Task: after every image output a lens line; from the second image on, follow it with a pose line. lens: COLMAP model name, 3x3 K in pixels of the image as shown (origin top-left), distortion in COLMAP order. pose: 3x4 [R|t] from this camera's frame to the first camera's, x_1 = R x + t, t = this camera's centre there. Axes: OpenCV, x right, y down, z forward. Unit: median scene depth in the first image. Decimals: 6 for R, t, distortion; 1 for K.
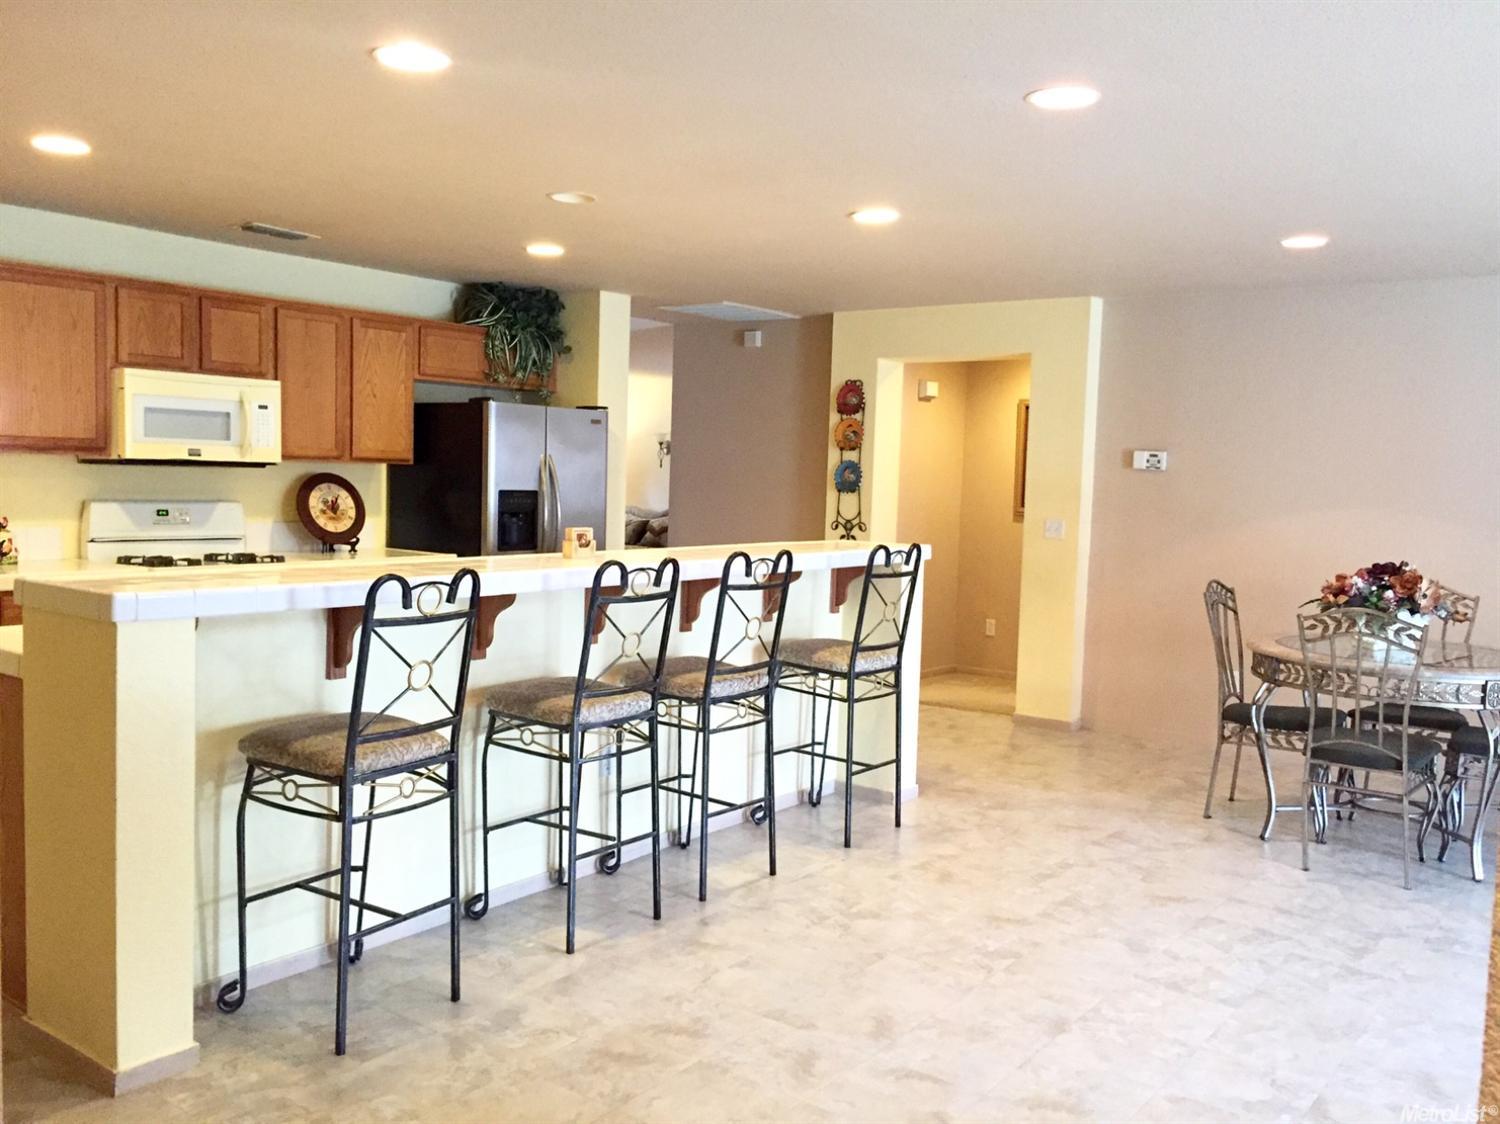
lens RADIAL K [[1286.1, 0, 753.3], [0, 1286.1, 554.0], [0, 0, 1]] dist [0.107791, -0.152718]
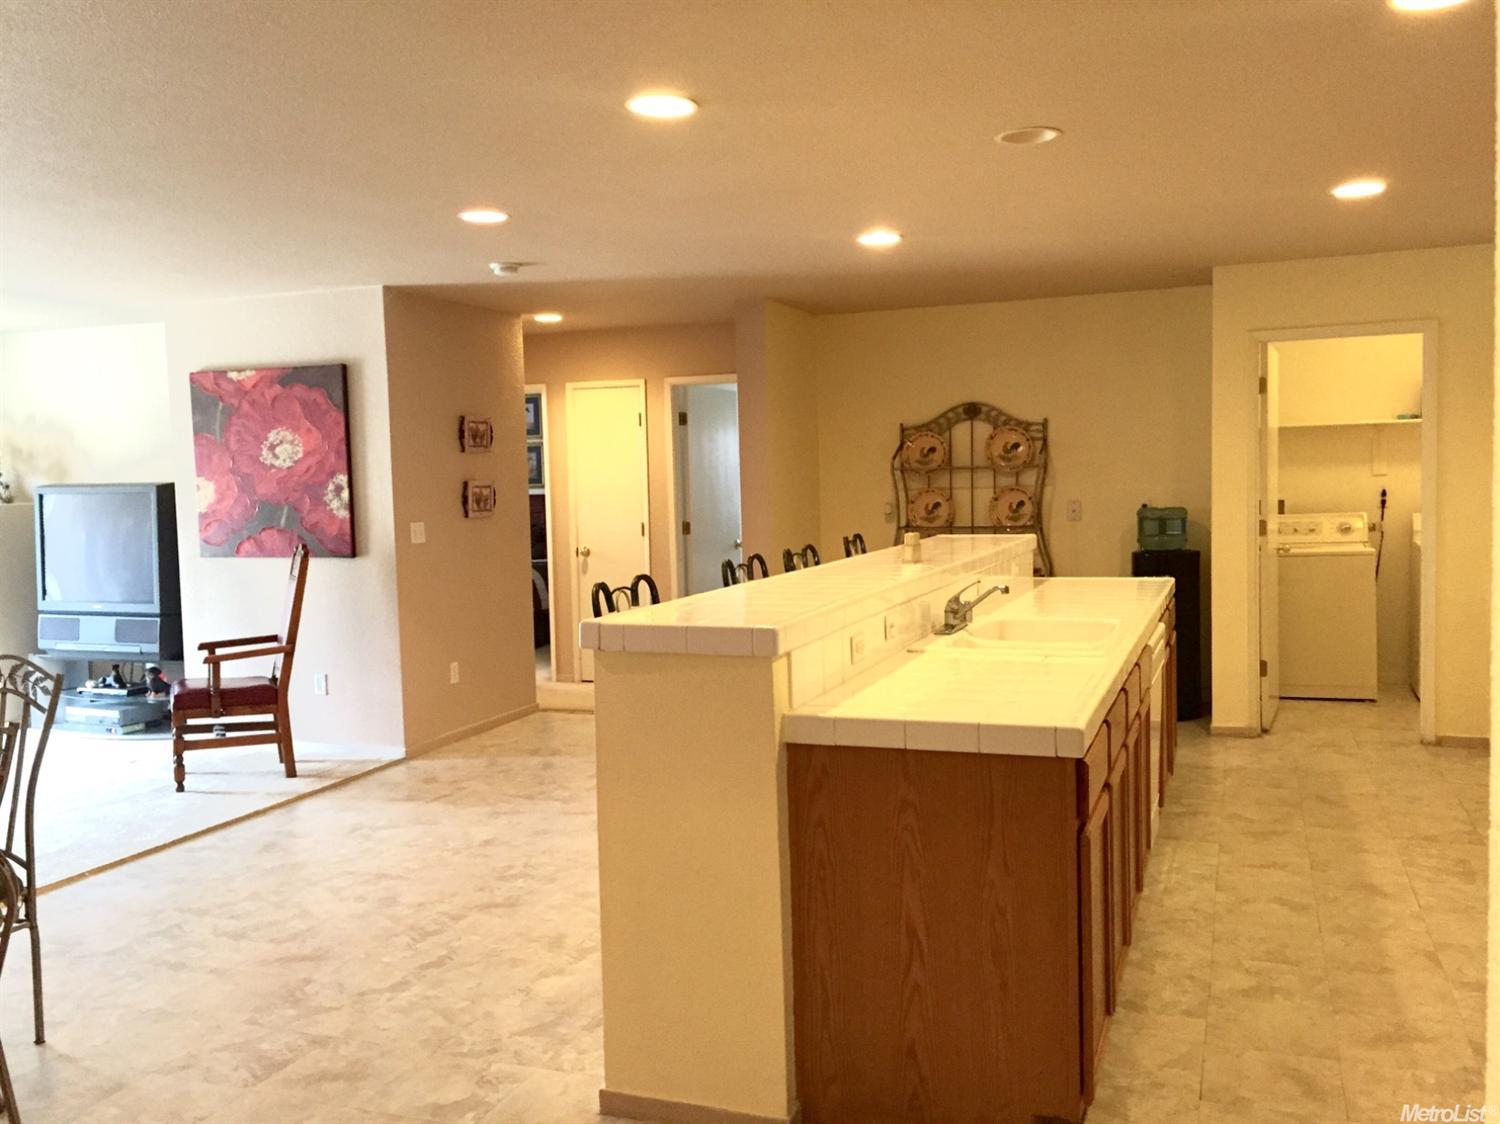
lens RADIAL K [[1286.1, 0, 753.3], [0, 1286.1, 554.0], [0, 0, 1]] dist [0.107791, -0.152718]
pose [[-0.960752, 0.012351, -0.277133, 0.286013], [-0.021909, 0.992510, 0.120186, -0.129519], [0.276541, 0.121541, -0.953285, 2.025259]]
